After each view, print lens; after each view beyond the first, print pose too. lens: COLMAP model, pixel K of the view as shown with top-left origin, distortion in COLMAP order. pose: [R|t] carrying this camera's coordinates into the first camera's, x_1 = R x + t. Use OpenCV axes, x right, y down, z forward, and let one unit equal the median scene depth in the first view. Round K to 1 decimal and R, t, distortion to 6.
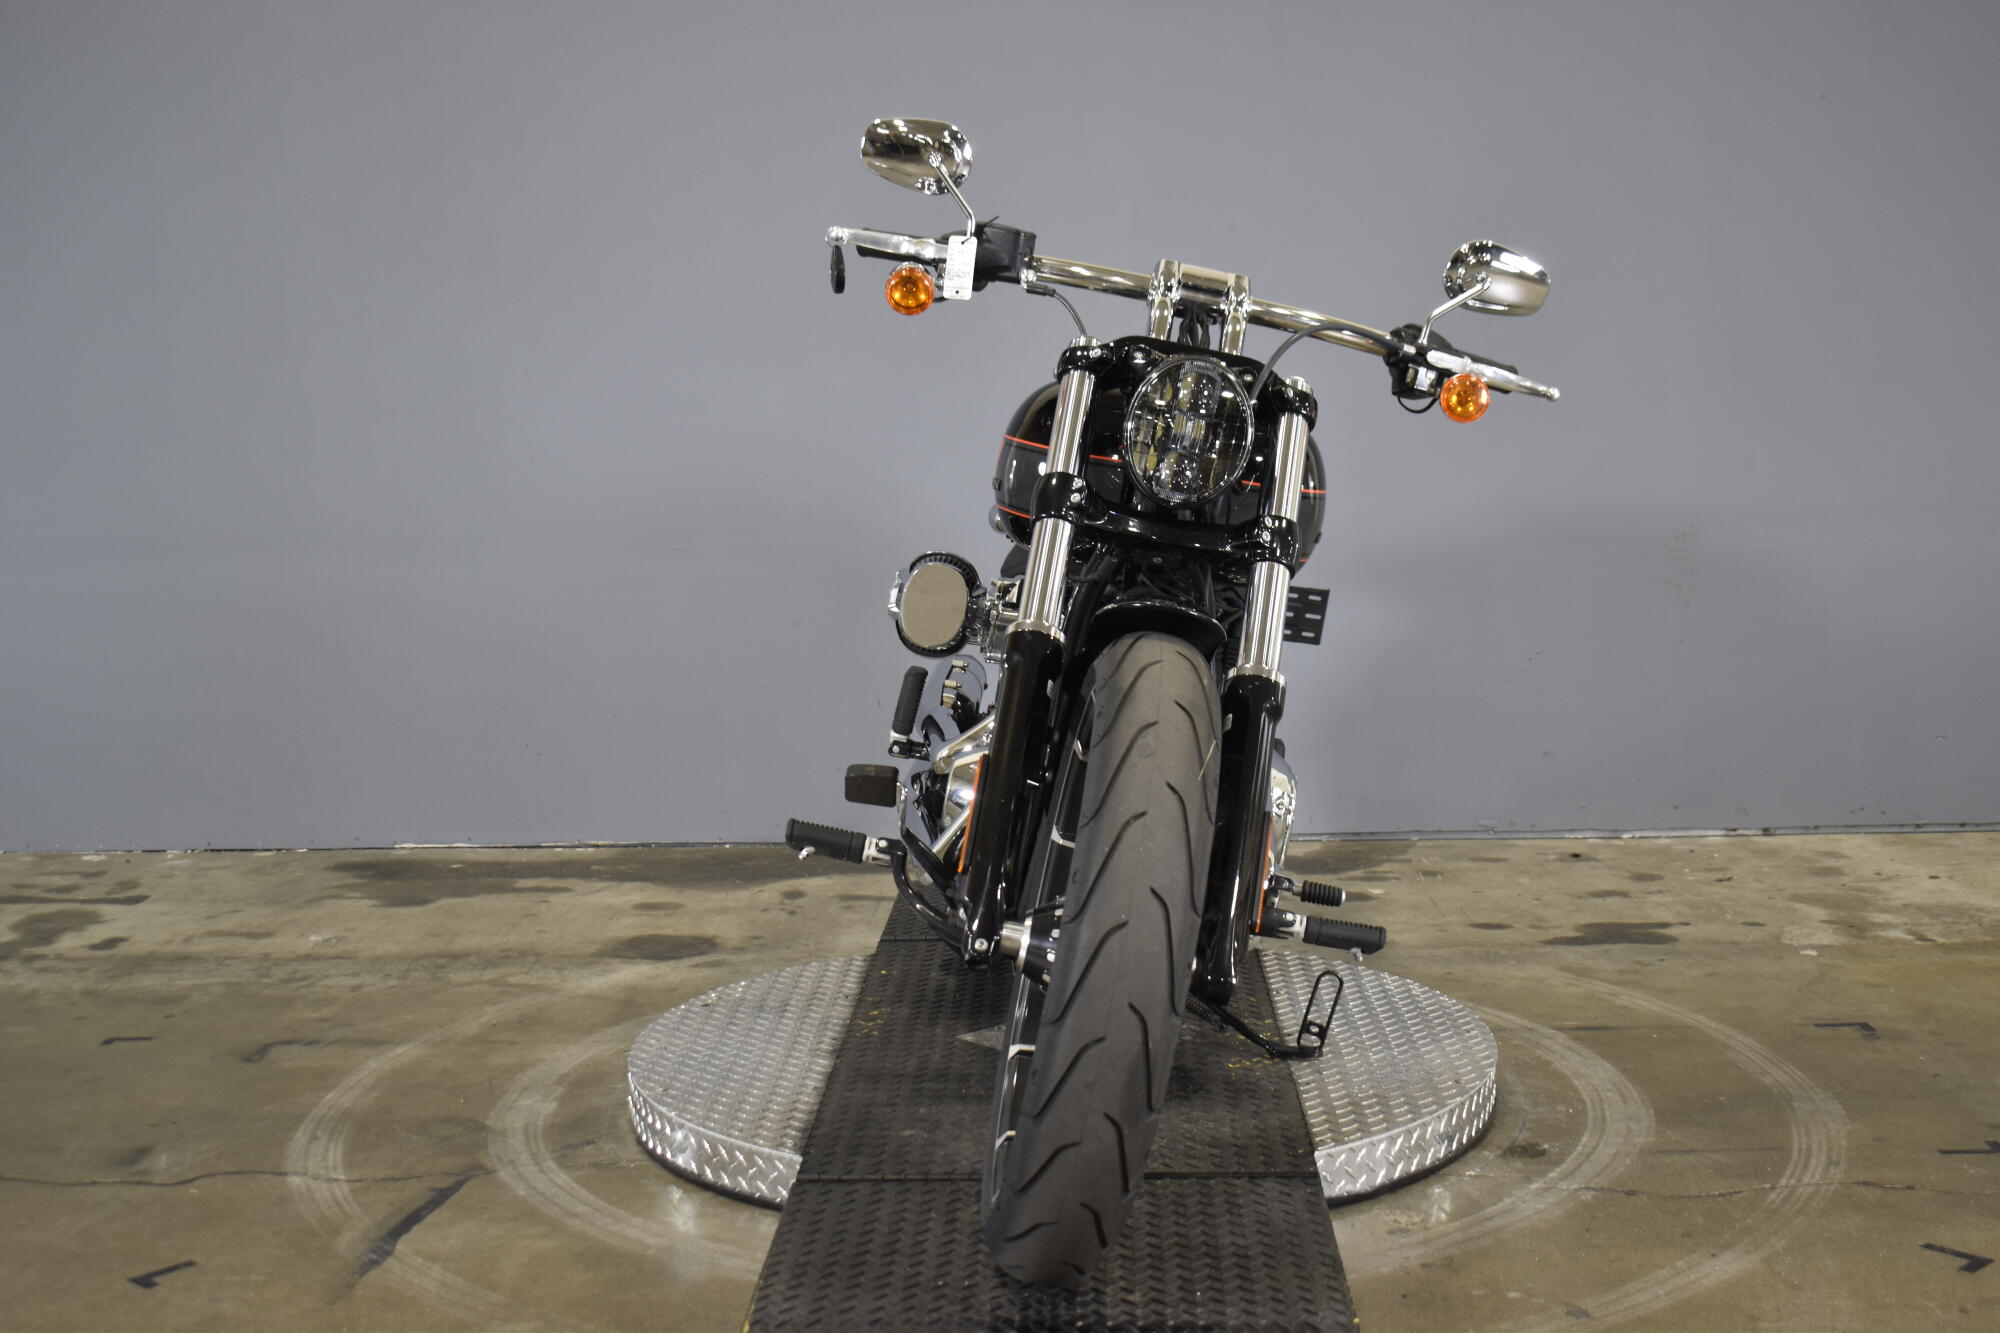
lens RADIAL K [[2568.6, 0, 1001.1], [0, 2568.6, 660.3], [0, 0, 1]] dist [-0.027849, 0.000000]
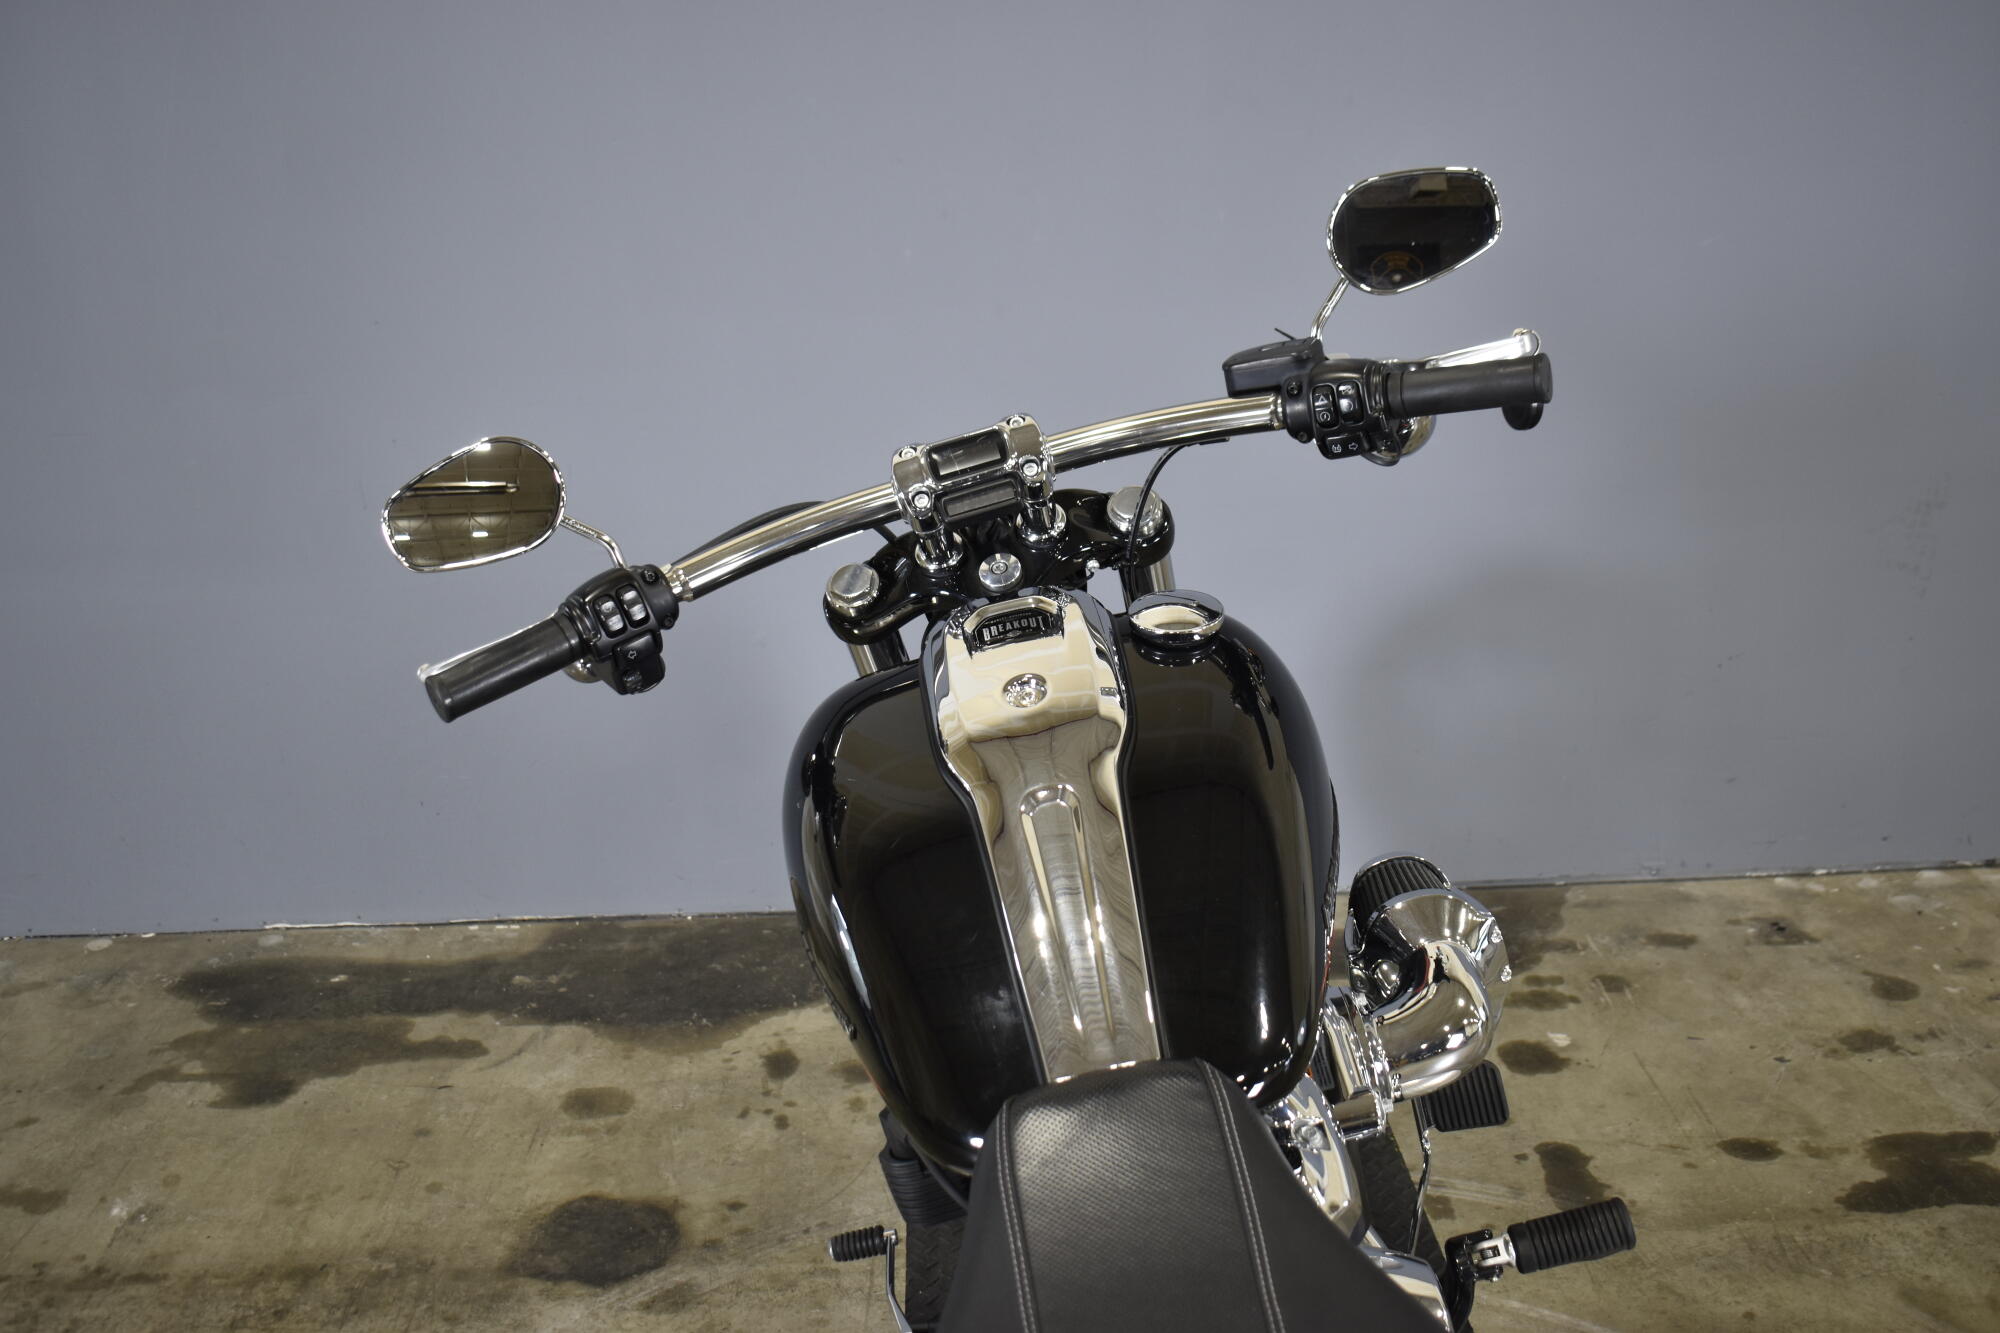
lens RADIAL K [[2049.3, 0, 1006.2], [0, 2049.3, 658.5], [0, 0, 1]] dist [-0.062051, 0.000000]
pose [[0.998764, -0.032045, 0.038001, -0.047334], [0.023738, 0.979142, 0.201784, -0.195171], [-0.043675, -0.200633, 0.978693, 0.608743]]
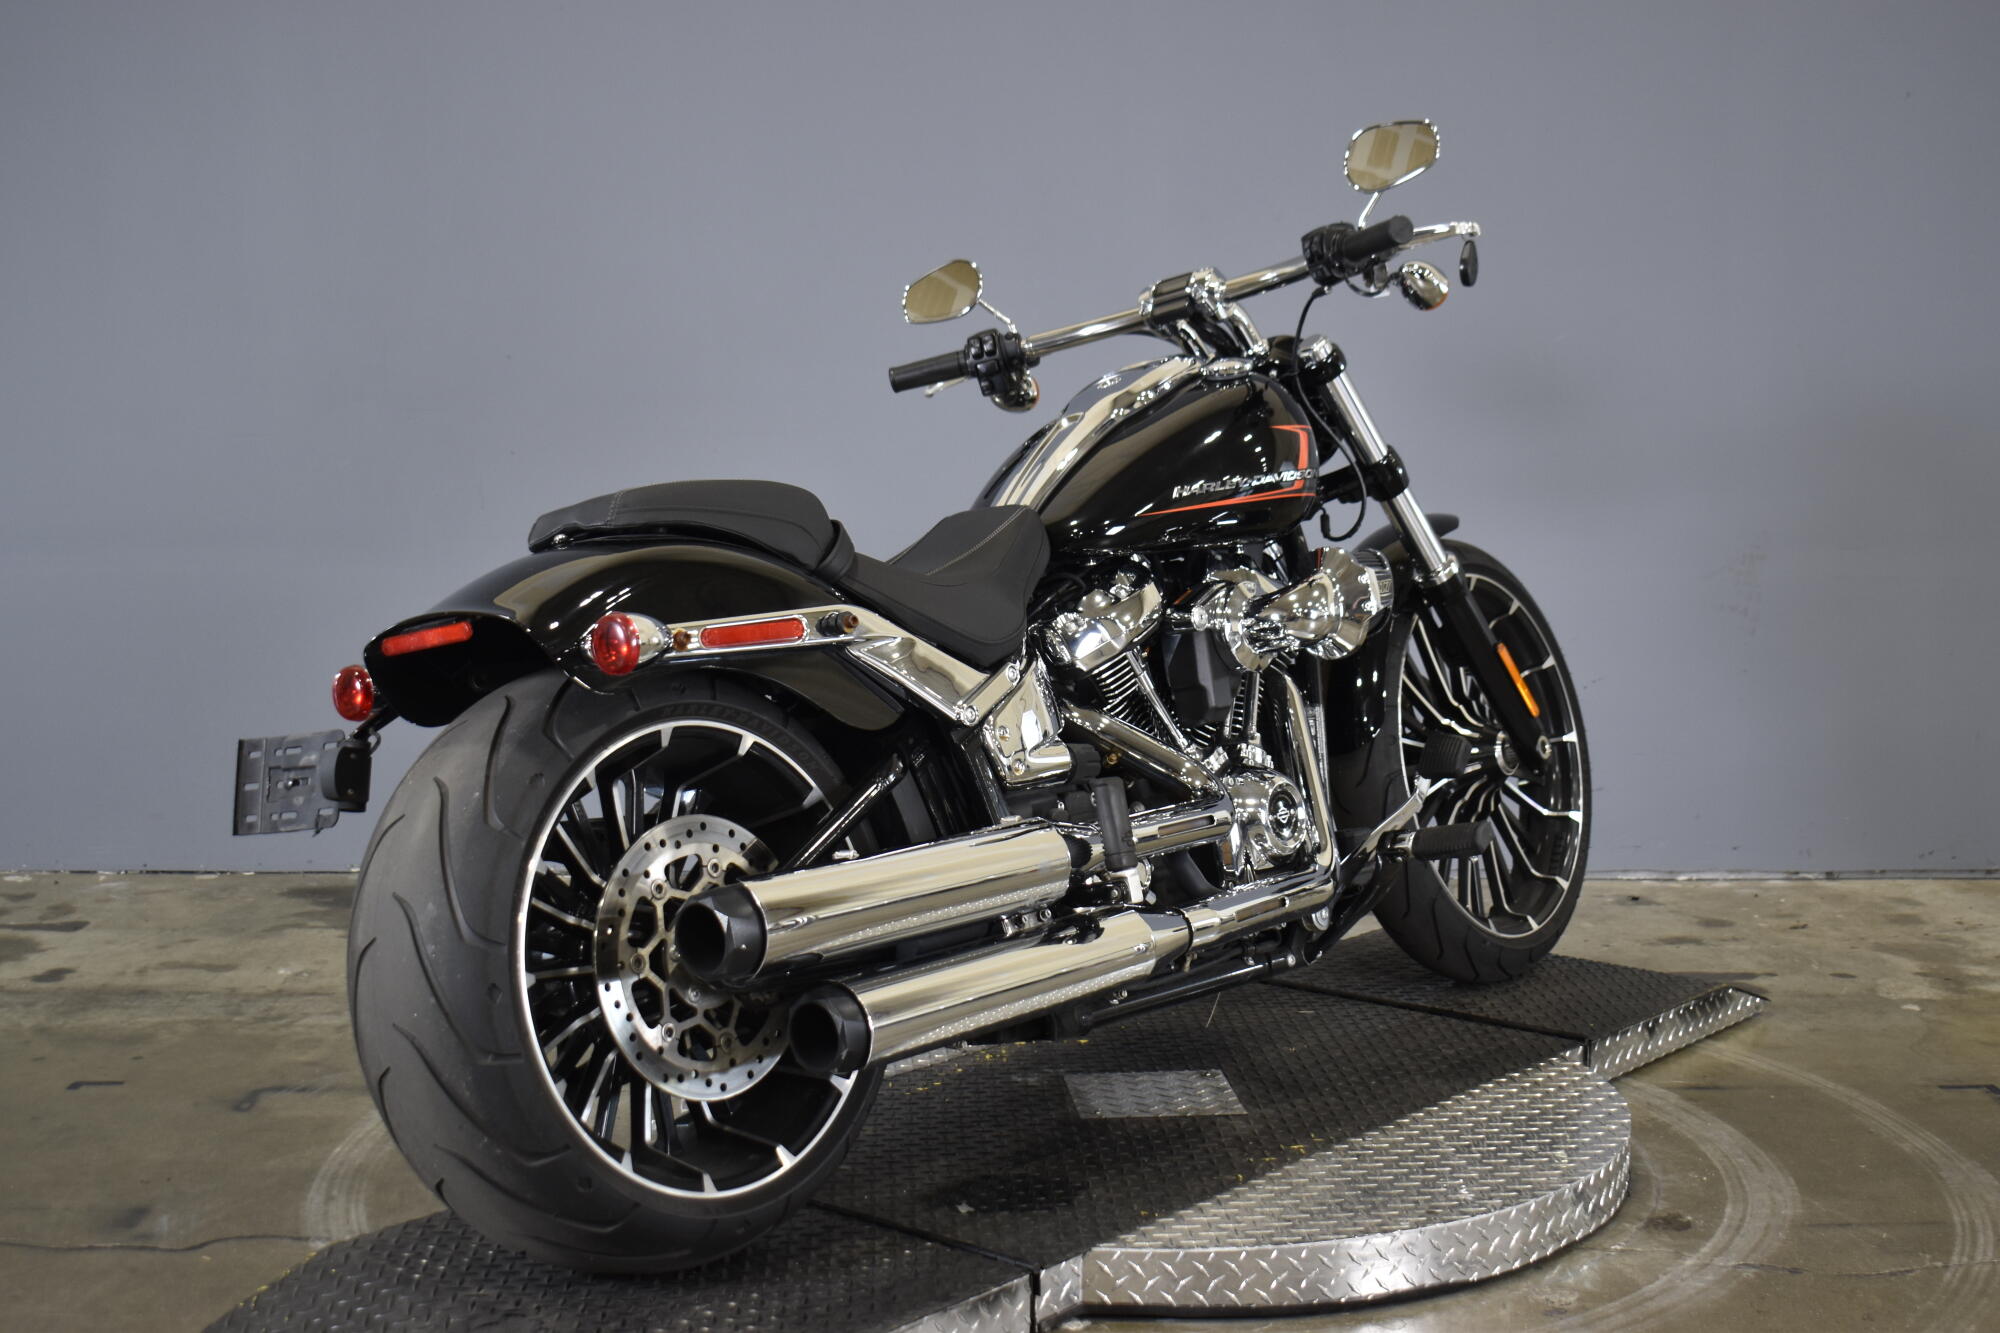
lens RADIAL K [[2710.9, 0, 1013.4], [0, 2710.9, 659.3], [0, 0, 1]] dist [-0.017626, 0.000000]
pose [[0.998579, 0.017970, 0.050163, -0.077057], [-0.017650, 0.999821, -0.006820, -0.000474], [-0.050277, 0.005925, 0.998718, 0.035585]]
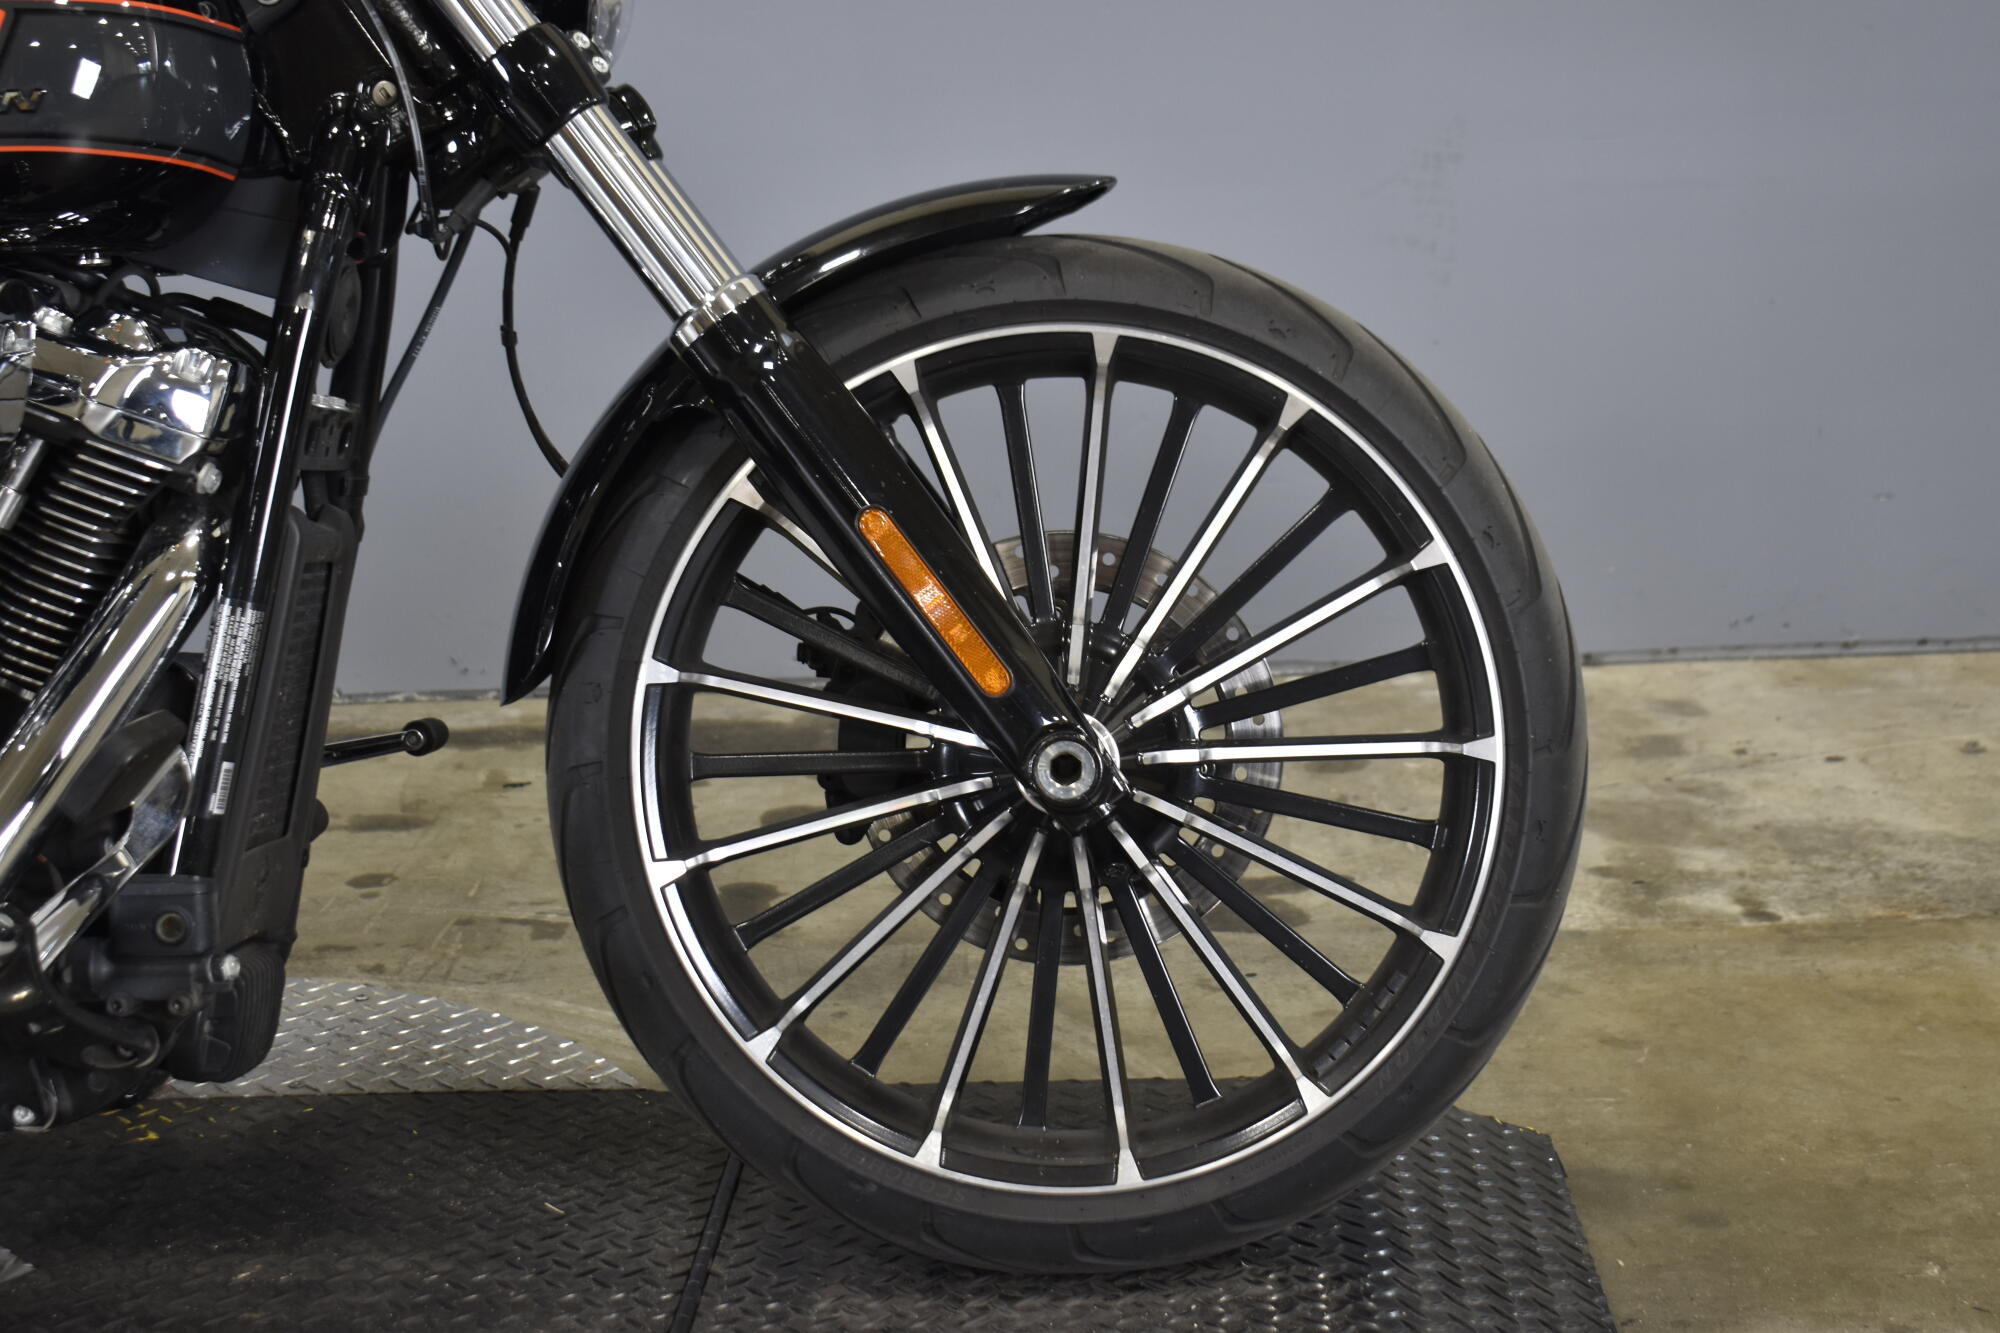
lens RADIAL K [[3014.1, 0, 1001.7], [0, 3014.1, 655.8], [0, 0, 1]] dist [0.000539, 0.000000]
pose [[0.999586, -0.021215, -0.019444, 0.263529], [0.023464, 0.992024, 0.123847, -0.035633], [0.016661, -0.124252, 0.992111, 0.454116]]
